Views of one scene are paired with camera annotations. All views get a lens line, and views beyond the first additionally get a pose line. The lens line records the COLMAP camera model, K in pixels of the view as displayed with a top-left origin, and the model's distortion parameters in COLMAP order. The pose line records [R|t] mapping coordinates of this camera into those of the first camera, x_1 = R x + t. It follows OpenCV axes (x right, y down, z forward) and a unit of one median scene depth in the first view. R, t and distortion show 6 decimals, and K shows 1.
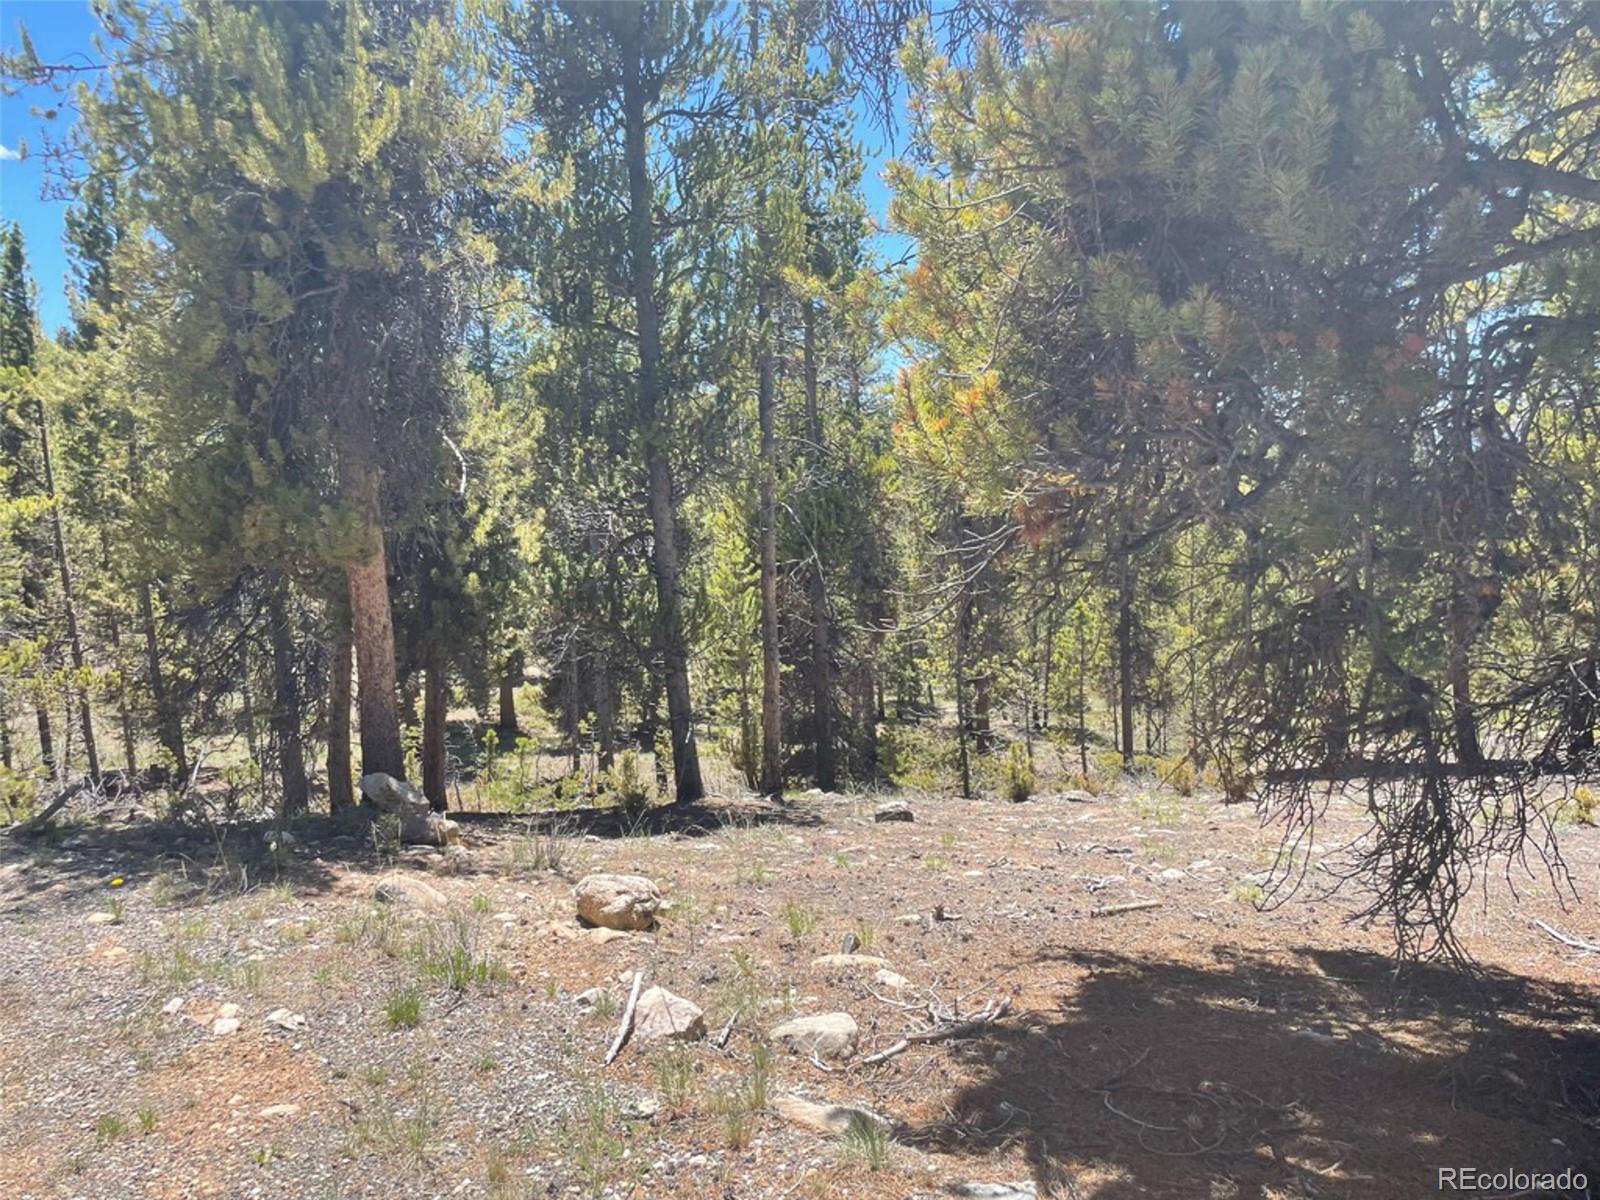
lens RADIAL K [[1186.5, 0, 804.1], [0, 1186.5, 582.0], [0, 0, 1]] dist [0.124098, -0.159254]
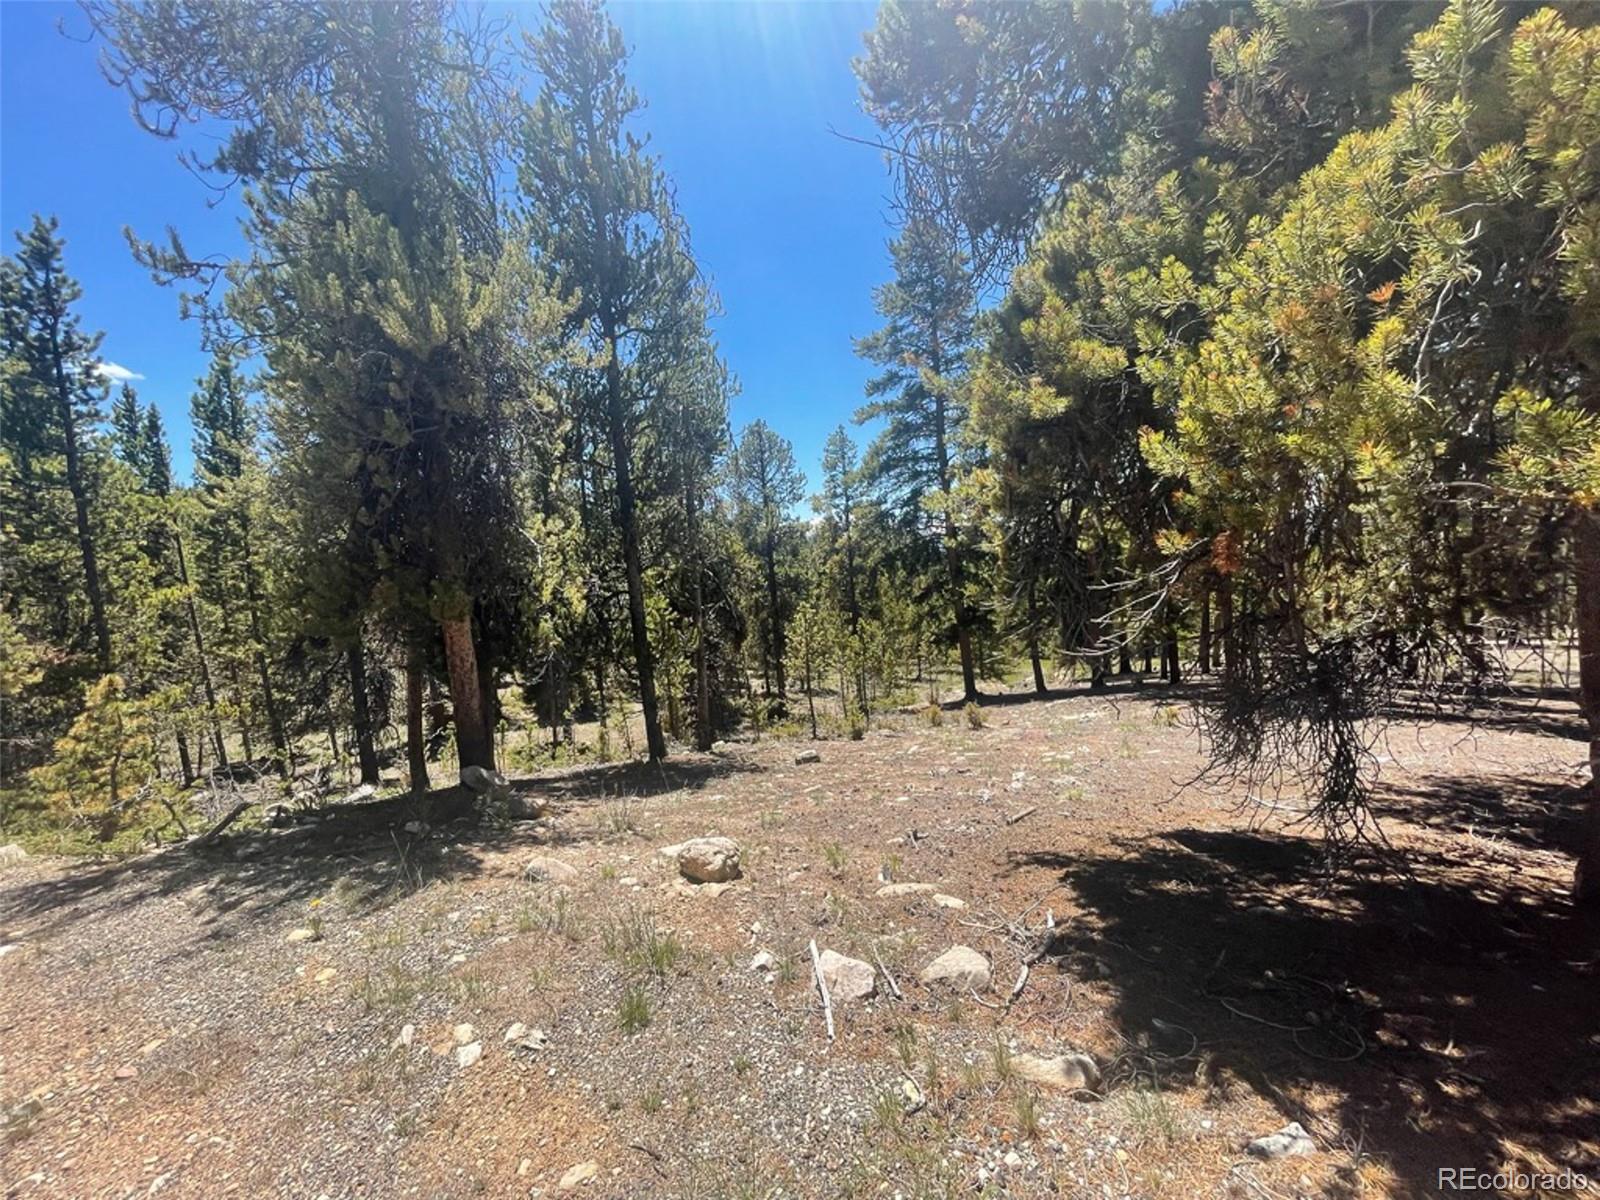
lens RADIAL K [[650.1, 0, 792.9], [0, 650.1, 595.8], [0, 0, 1]] dist [-0.000432, -0.001253]
pose [[0.977707, -0.045522, 0.204981, -0.155959], [0.051252, 0.998427, -0.022730, -0.007726], [-0.203624, 0.032728, 0.978502, 0.191979]]
